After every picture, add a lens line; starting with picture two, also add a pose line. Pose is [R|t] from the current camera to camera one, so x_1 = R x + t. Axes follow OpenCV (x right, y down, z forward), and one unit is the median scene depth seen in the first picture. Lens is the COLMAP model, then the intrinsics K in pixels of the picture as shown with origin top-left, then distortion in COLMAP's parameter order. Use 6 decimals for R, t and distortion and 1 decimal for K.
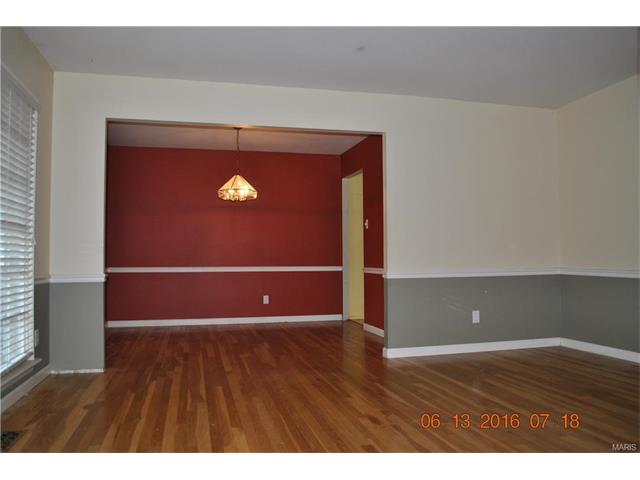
lens RADIAL K [[511.8, 0, 315.2], [0, 511.8, 241.0], [0, 0, 1]] dist [-0.069459, -0.002435]
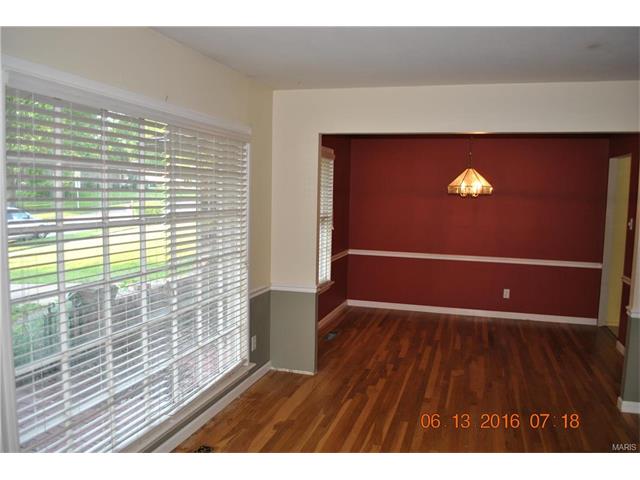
lens RADIAL K [[511.8, 0, 318.5], [0, 511.8, 240.0], [0, 0, 1]] dist [-0.069459, -0.002435]
pose [[0.858821, 0.072576, -0.507108, 0.111090], [-0.007987, 0.991690, 0.128402, -0.153222], [0.512213, -0.106224, 0.852264, 0.095417]]
